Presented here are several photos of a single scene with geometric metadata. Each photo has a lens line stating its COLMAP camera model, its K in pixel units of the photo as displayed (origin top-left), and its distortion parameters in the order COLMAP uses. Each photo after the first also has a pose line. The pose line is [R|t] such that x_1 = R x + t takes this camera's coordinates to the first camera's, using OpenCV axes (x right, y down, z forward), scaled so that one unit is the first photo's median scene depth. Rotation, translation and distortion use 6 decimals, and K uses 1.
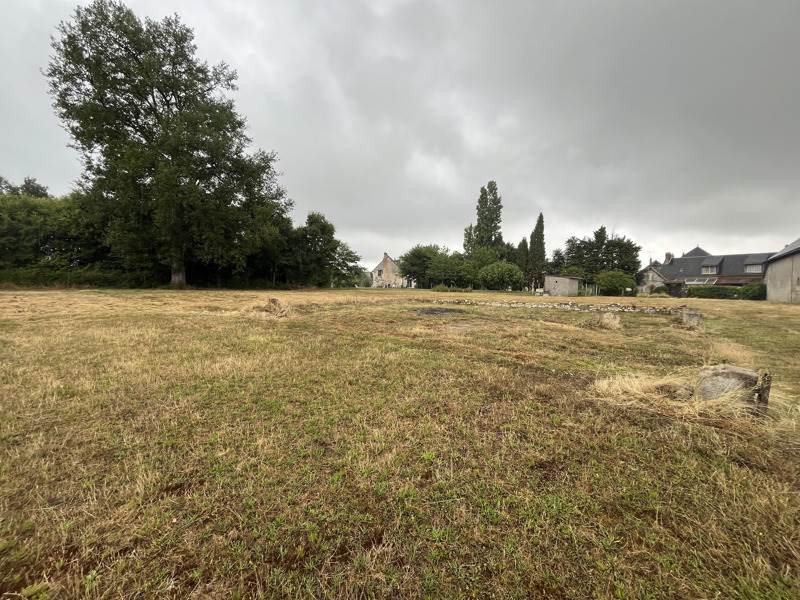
lens RADIAL K [[325.3, 0, 399.0], [0, 325.3, 299.3], [0, 0, 1]] dist [-0.000530, 0.000085]
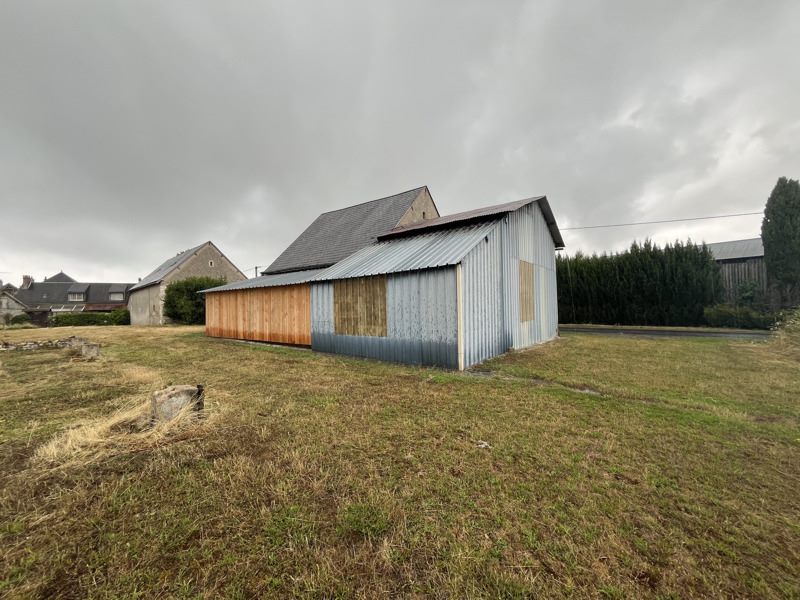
lens RADIAL K [[325.3, 0, 398.1], [0, 325.3, 301.6], [0, 0, 1]] dist [-0.000530, 0.000085]
pose [[0.028625, 0.009915, 0.999541, -0.174607], [0.065055, 0.997812, -0.011761, -0.041598], [-0.997471, 0.065362, 0.027917, 0.130546]]
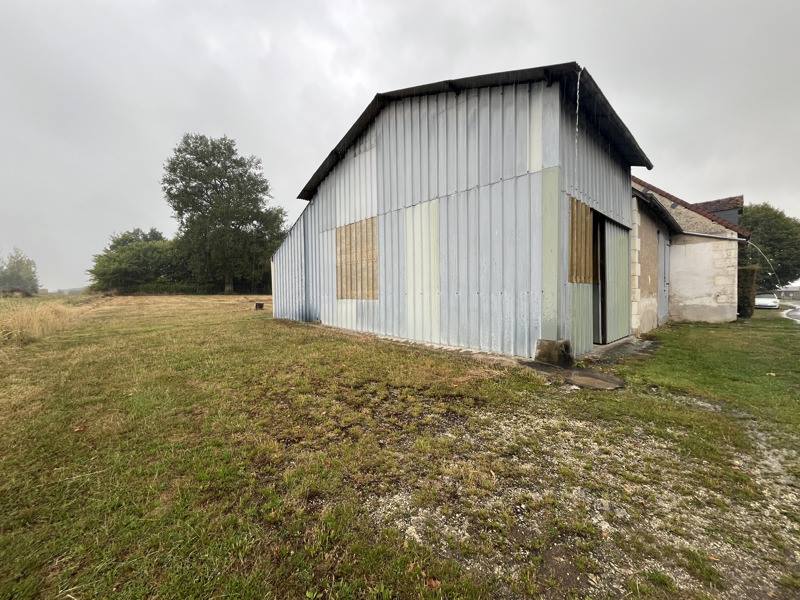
lens RADIAL K [[325.3, 0, 400.2], [0, 325.3, 299.8], [0, 0, 1]] dist [-0.000530, 0.000085]
pose [[0.980662, -0.009783, -0.195465, 0.364070], [0.006006, 0.999784, -0.019905, 0.024107], [0.195617, 0.018346, 0.980509, -0.323406]]
